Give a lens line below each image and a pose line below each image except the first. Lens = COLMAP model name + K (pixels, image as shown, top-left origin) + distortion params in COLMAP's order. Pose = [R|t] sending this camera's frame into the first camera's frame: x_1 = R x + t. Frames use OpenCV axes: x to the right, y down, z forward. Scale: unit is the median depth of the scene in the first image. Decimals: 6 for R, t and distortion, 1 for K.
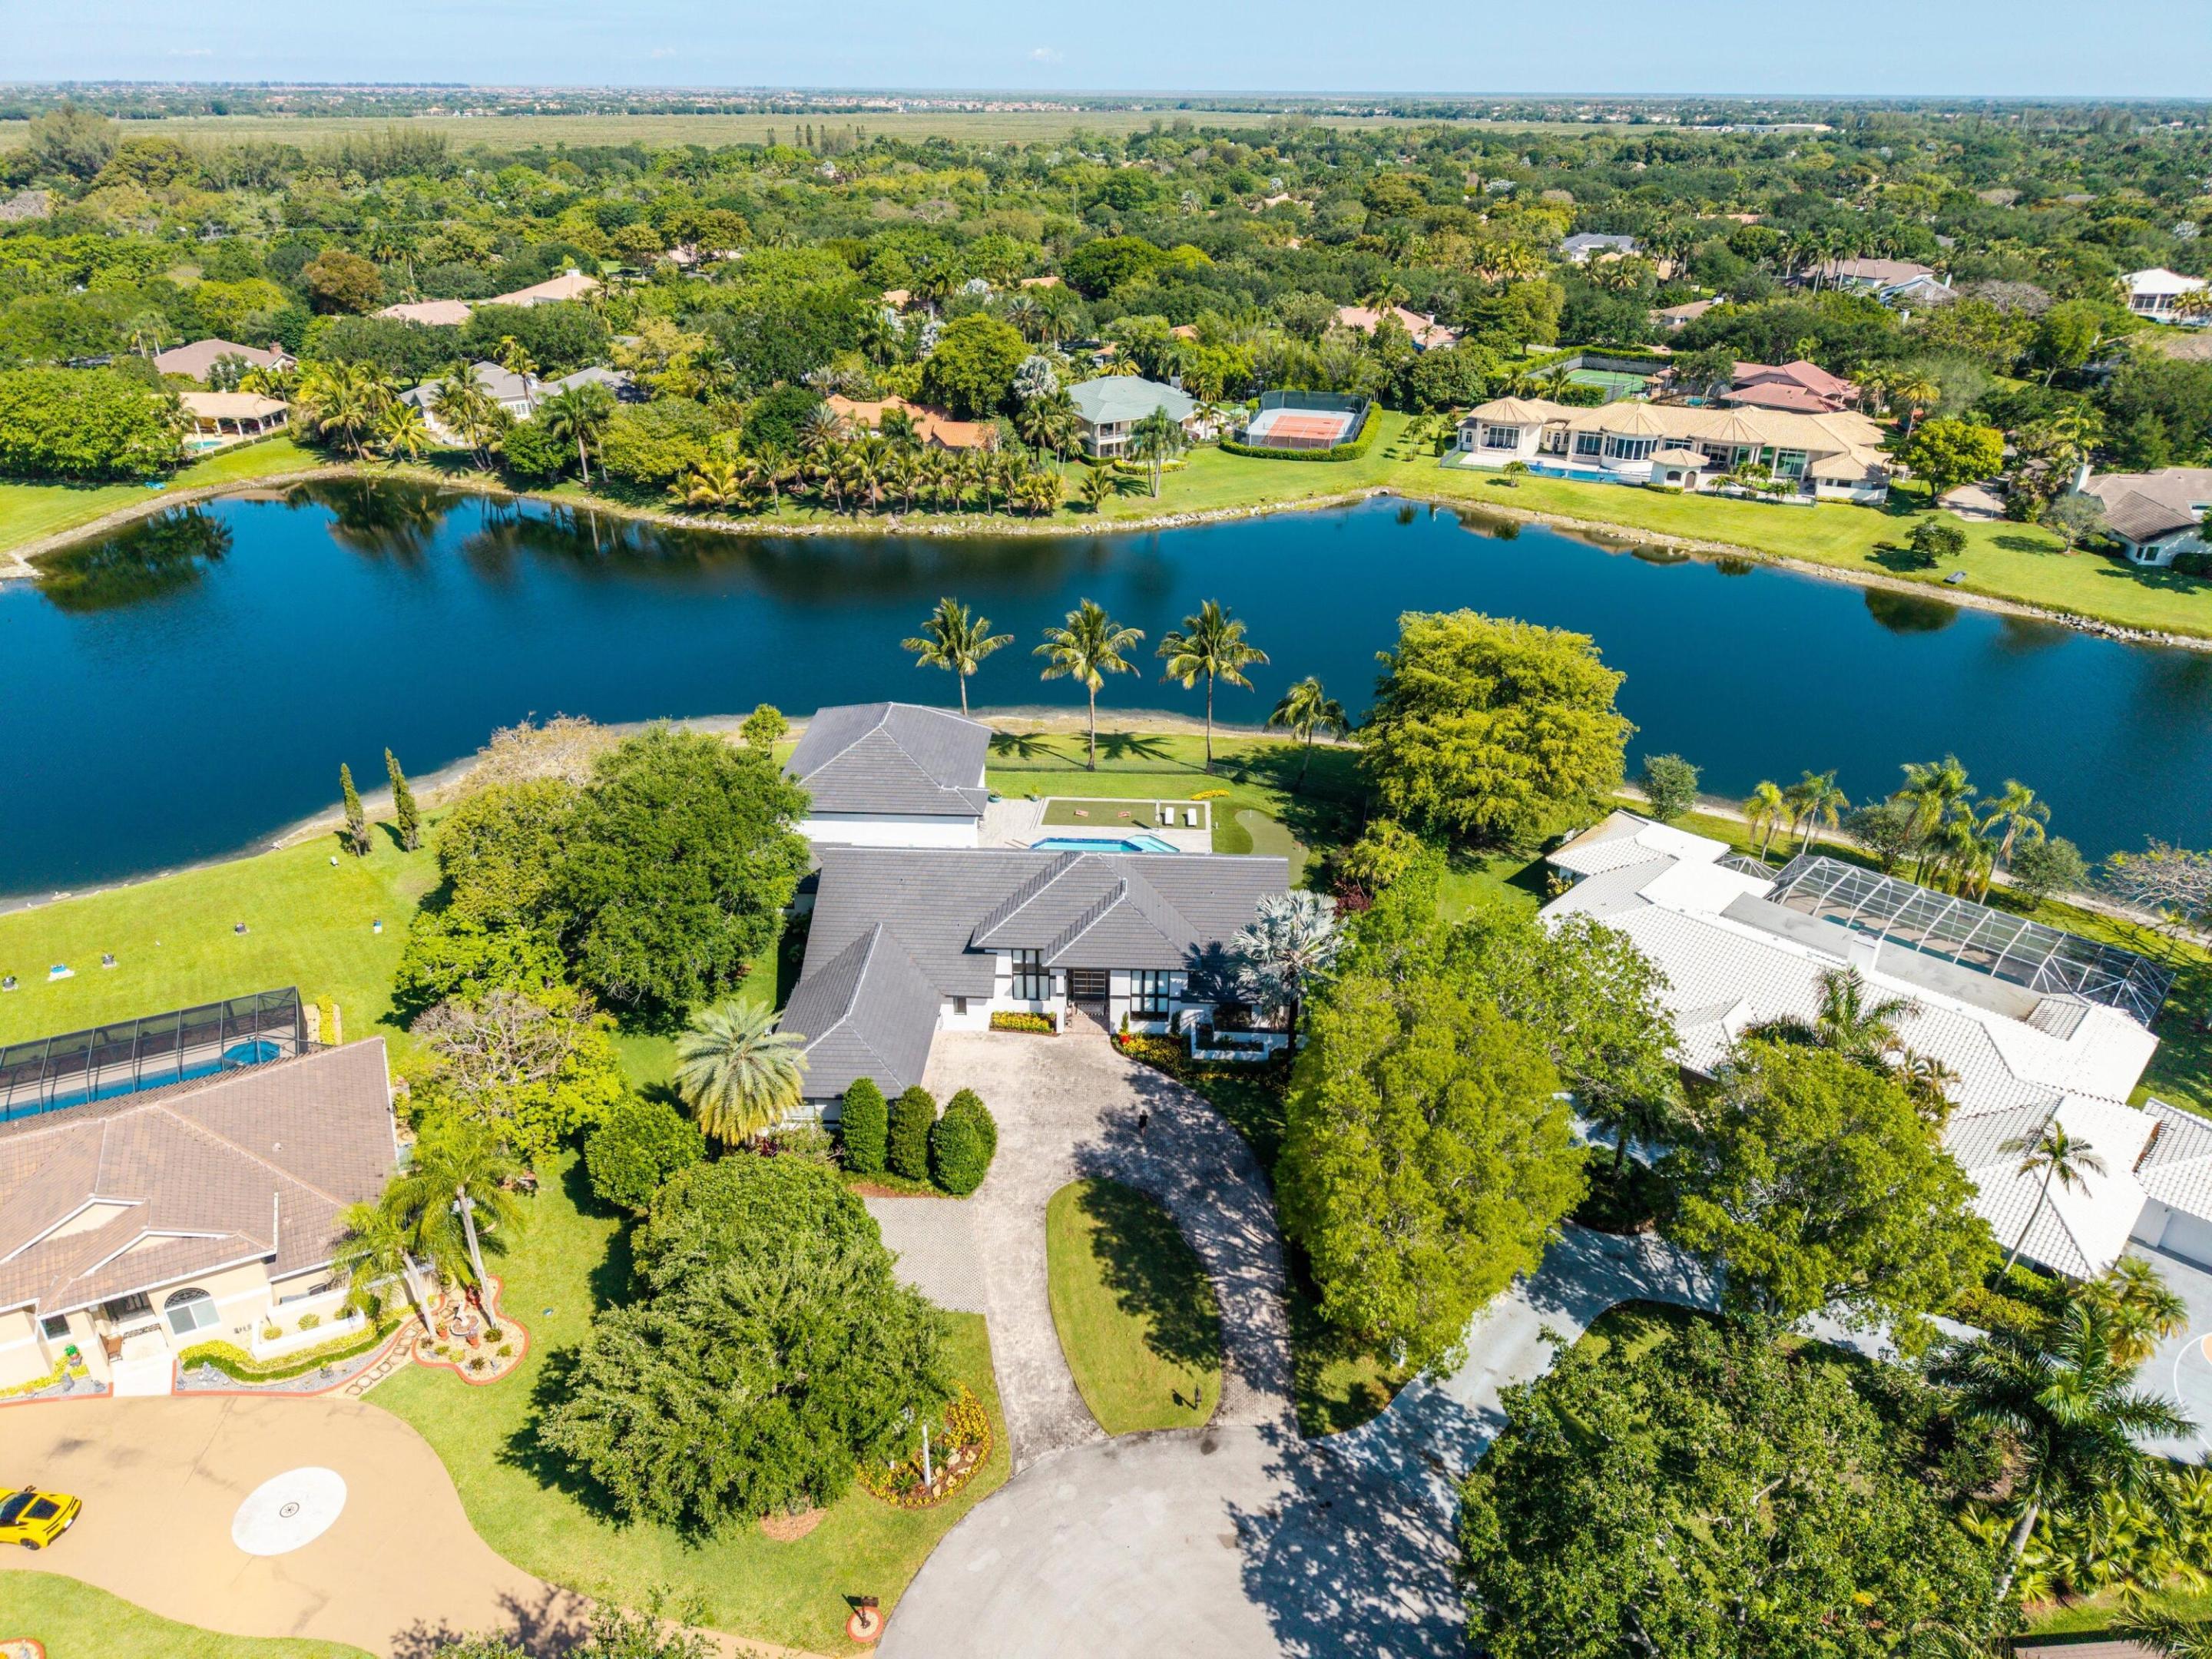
lens RADIAL K [[1559.7, 0, 1111.5], [0, 1559.7, 802.1], [0, 0, 1]] dist [0.023052, -0.024041]
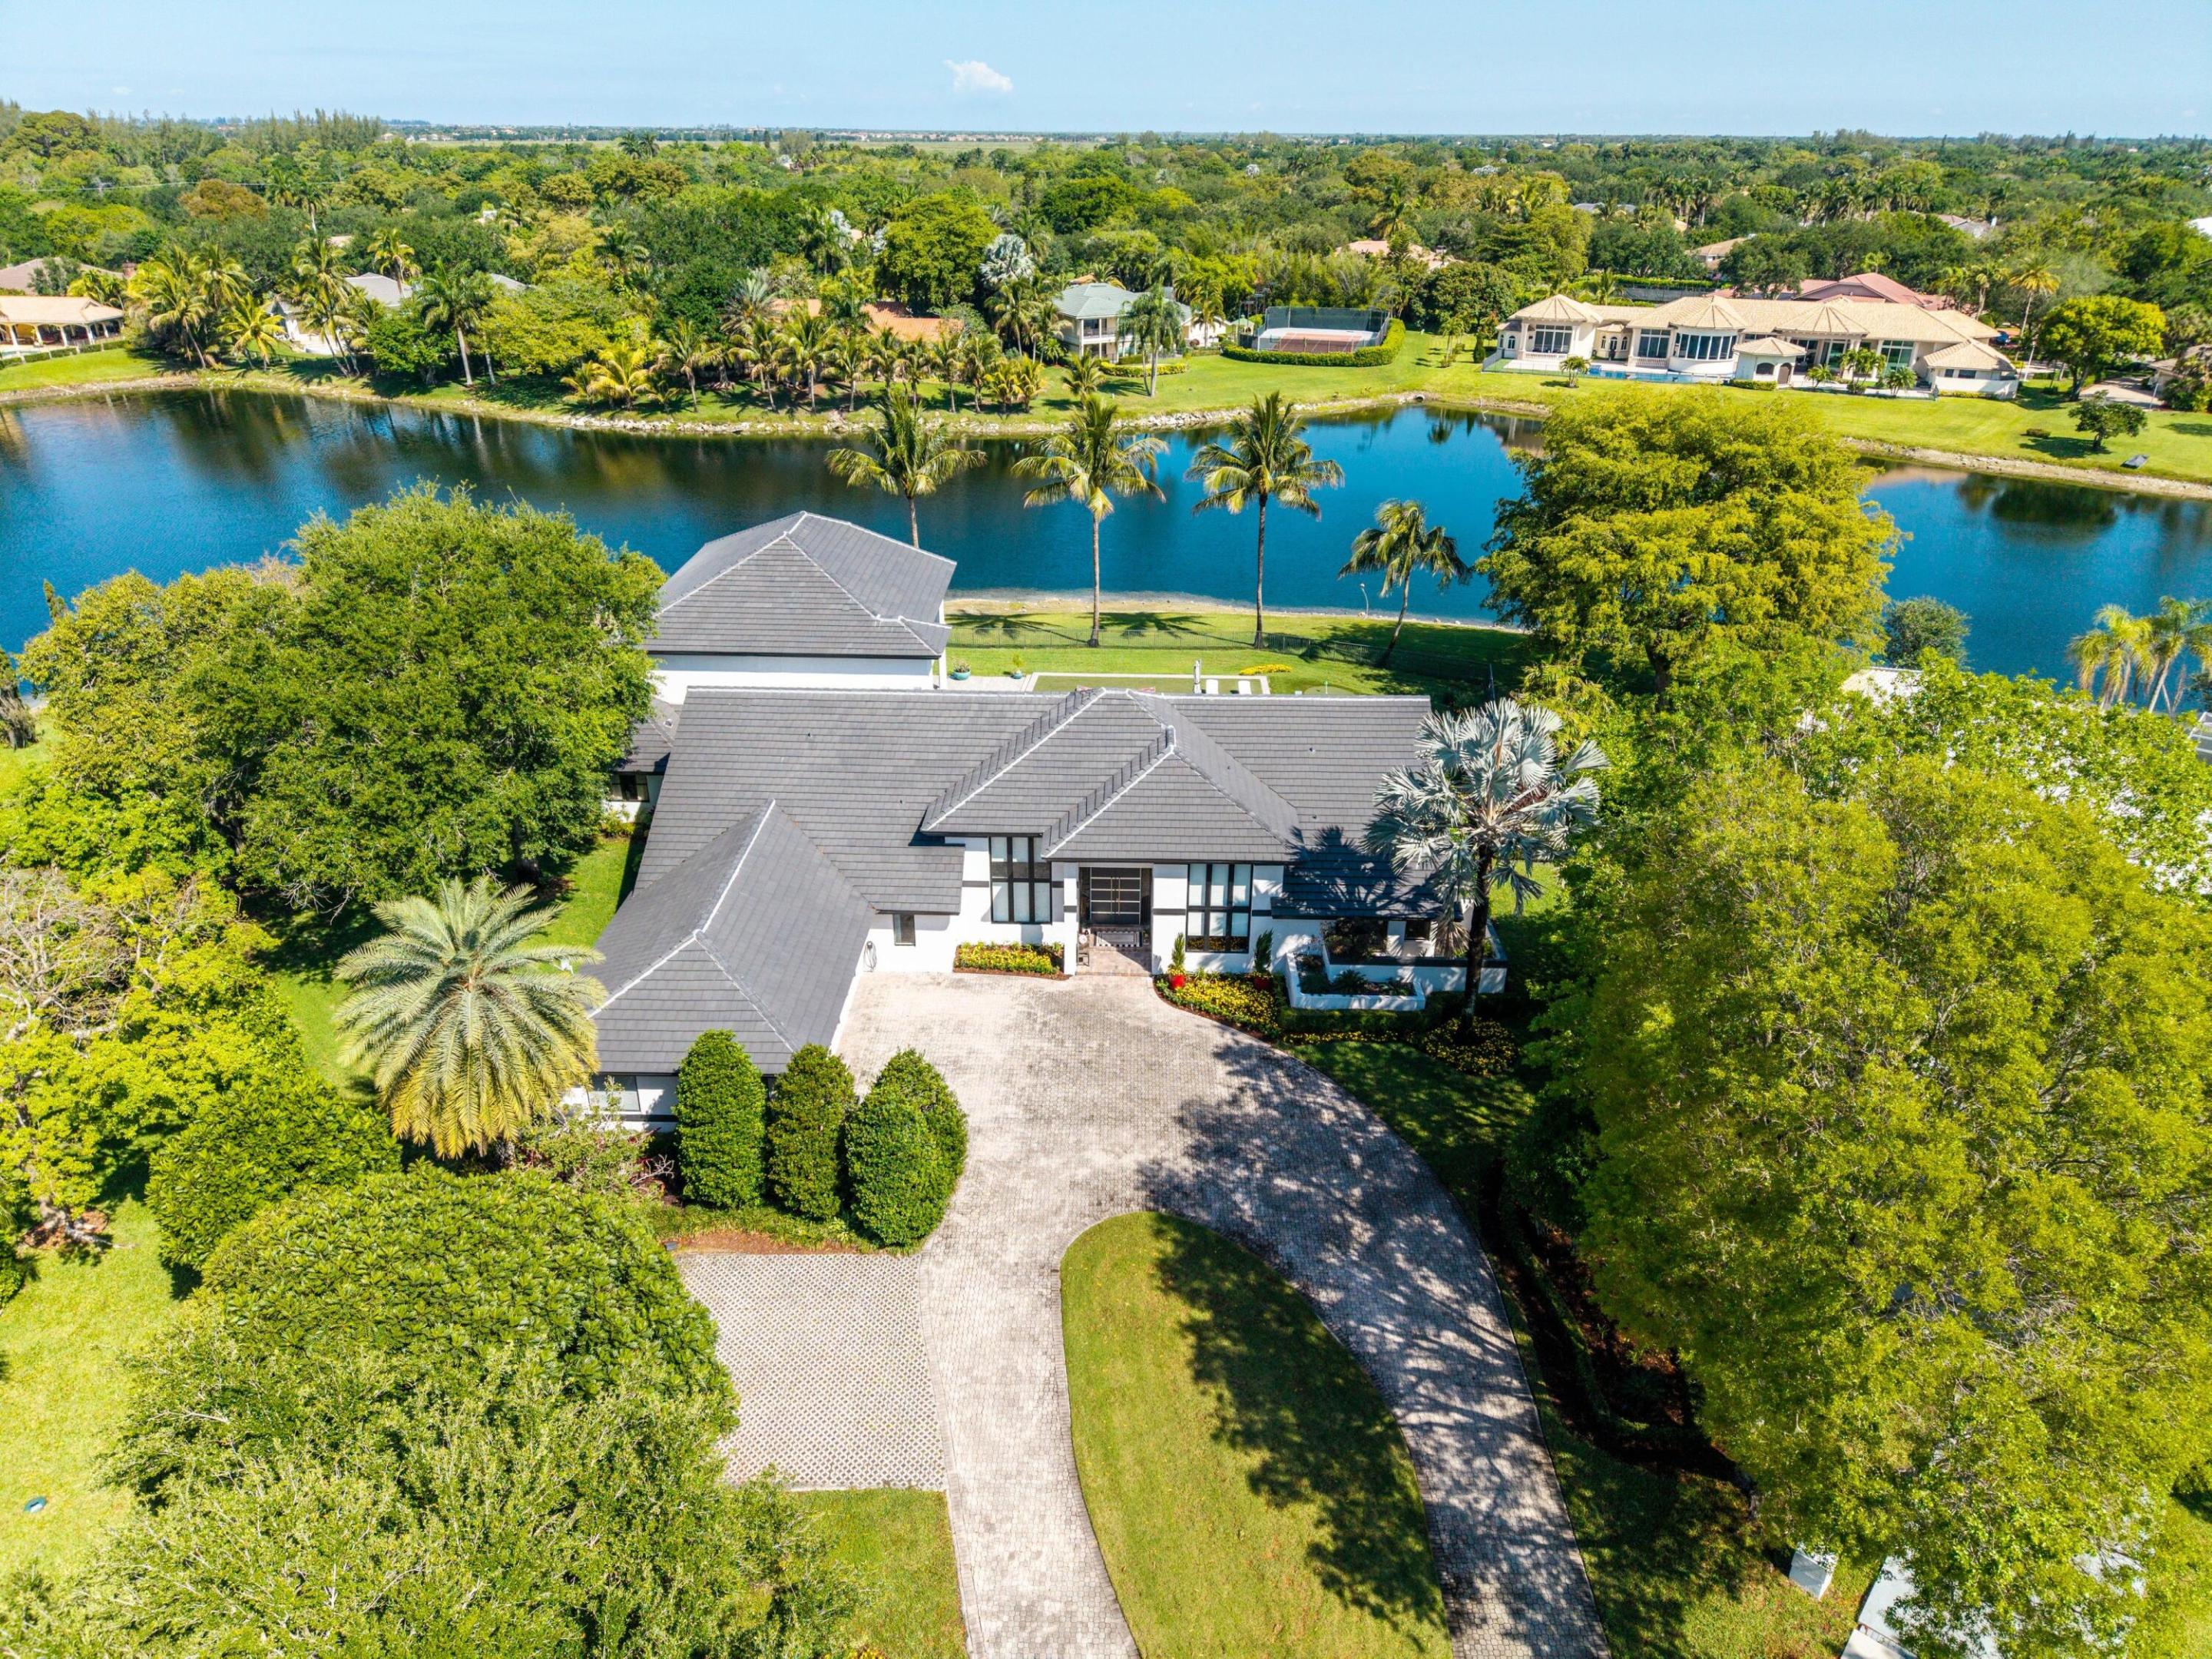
lens RADIAL K [[1559.7, 0, 1111.5], [0, 1559.7, 802.1], [0, 0, 1]] dist [0.023052, -0.024041]
pose [[0.999759, -0.009029, 0.020009, -0.012930], [0.009471, 0.999710, -0.022119, 0.042992], [-0.019803, 0.022303, 0.999555, 0.177473]]
